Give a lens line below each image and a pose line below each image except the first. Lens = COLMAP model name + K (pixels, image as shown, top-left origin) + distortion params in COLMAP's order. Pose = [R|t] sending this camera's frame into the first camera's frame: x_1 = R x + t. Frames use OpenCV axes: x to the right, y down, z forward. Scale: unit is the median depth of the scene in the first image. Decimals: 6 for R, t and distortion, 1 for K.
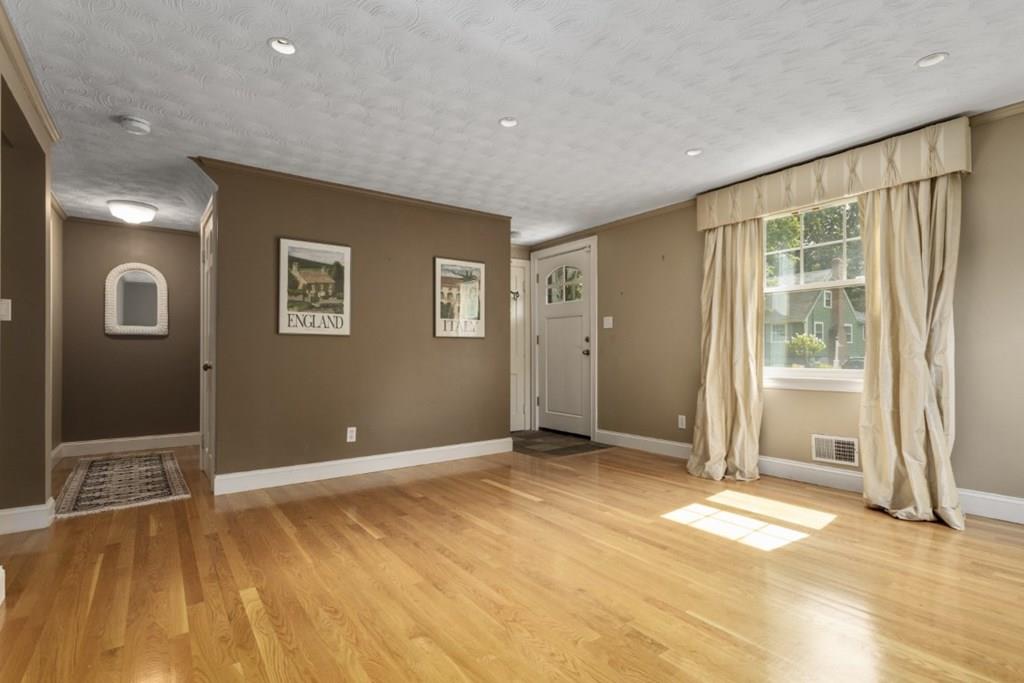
lens RADIAL K [[495.2, 0, 542.4], [0, 495.2, 352.2], [0, 0, 1]] dist [0.005239, 0.001686]
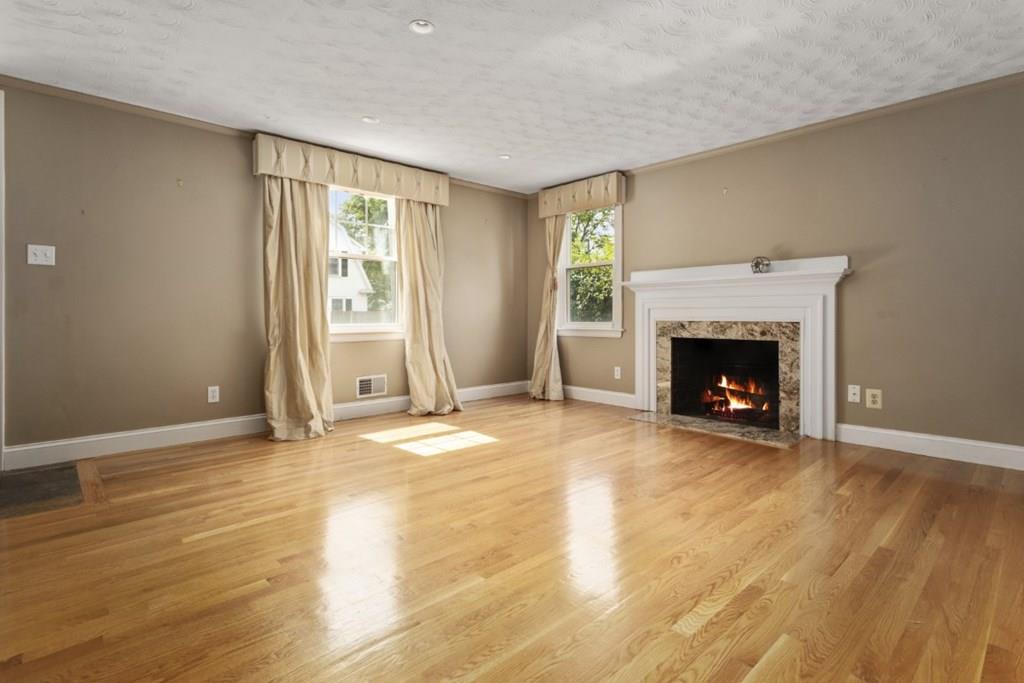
lens RADIAL K [[495.2, 0, 513.0], [0, 495.2, 321.2], [0, 0, 1]] dist [0.005239, 0.001686]
pose [[-0.082053, -0.008423, 0.996592, -0.885200], [-0.003747, 0.999960, 0.008143, 0.018845], [-0.996621, -0.003066, -0.082082, 0.897867]]
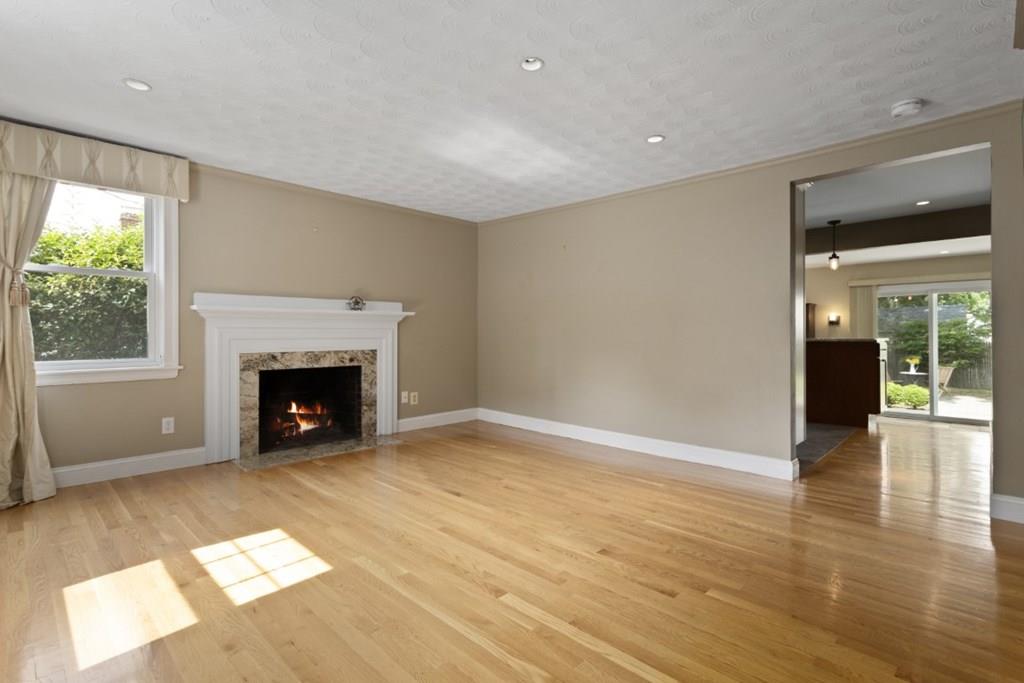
lens RADIAL K [[495.2, 0, 516.0], [0, 495.2, 337.8], [0, 0, 1]] dist [0.005239, 0.001686]
pose [[-0.992895, 0.006796, -0.118800, 0.056551], [0.006494, 0.999975, 0.002924, -0.013455], [0.118817, 0.002131, -0.992914, 1.772775]]
